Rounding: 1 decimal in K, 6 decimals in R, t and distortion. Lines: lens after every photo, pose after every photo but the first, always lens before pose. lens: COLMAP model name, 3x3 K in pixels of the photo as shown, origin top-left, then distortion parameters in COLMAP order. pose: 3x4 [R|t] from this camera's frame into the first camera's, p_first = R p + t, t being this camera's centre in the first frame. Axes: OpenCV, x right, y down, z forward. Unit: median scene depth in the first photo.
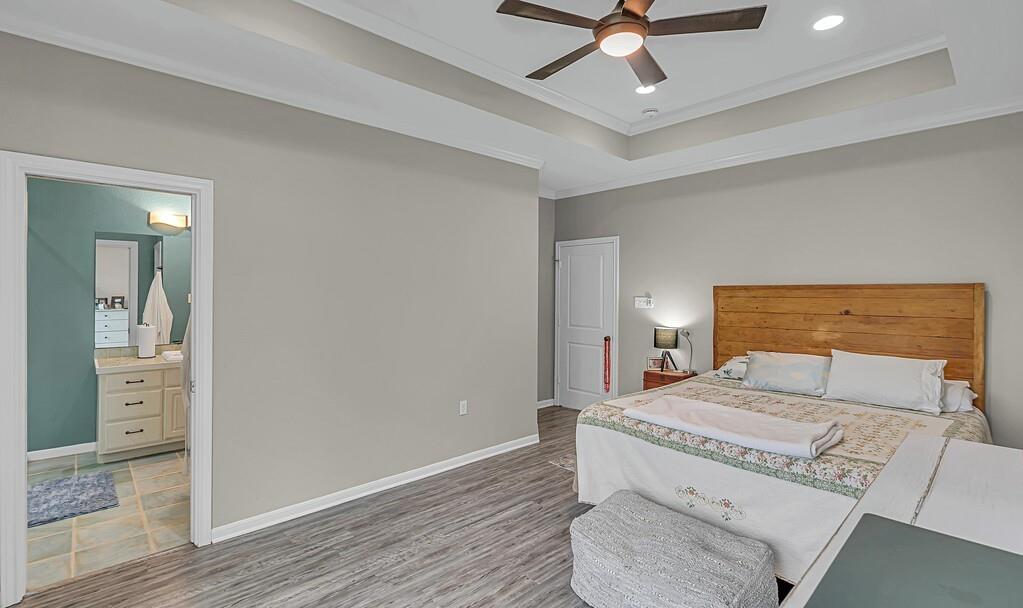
lens RADIAL K [[453.9, 0, 511.0], [0, 453.9, 296.8], [0, 0, 1]] dist [-0.001402, -0.000093]
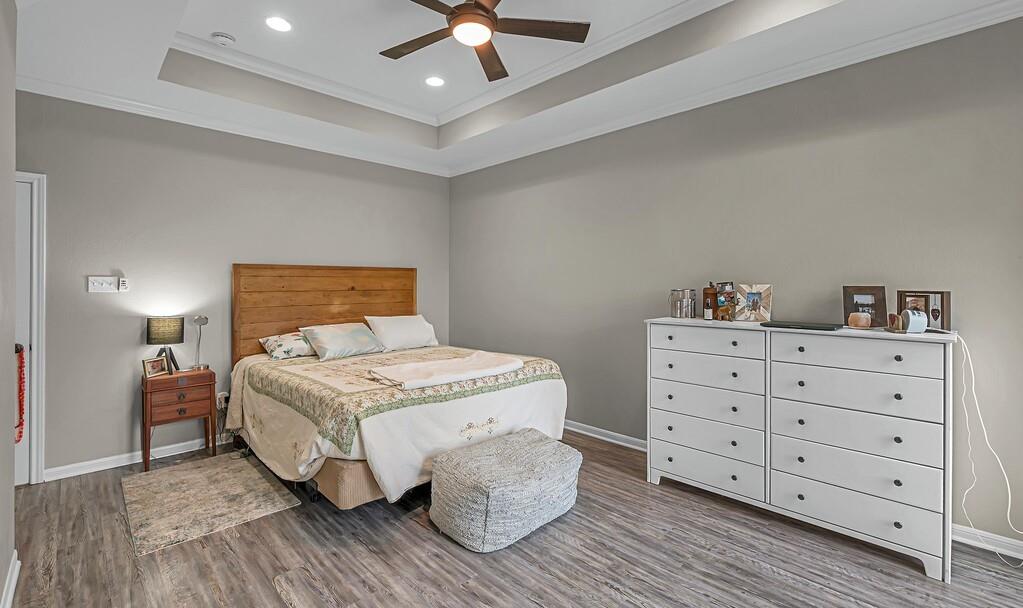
lens RADIAL K [[453.9, 0, 482.9], [0, 453.9, 284.6], [0, 0, 1]] dist [-0.001402, -0.000093]
pose [[0.004159, 0.000920, 0.999991, -0.519421], [0.012385, 0.999923, -0.000972, 0.028008], [-0.999915, 0.012389, 0.004148, 0.592170]]
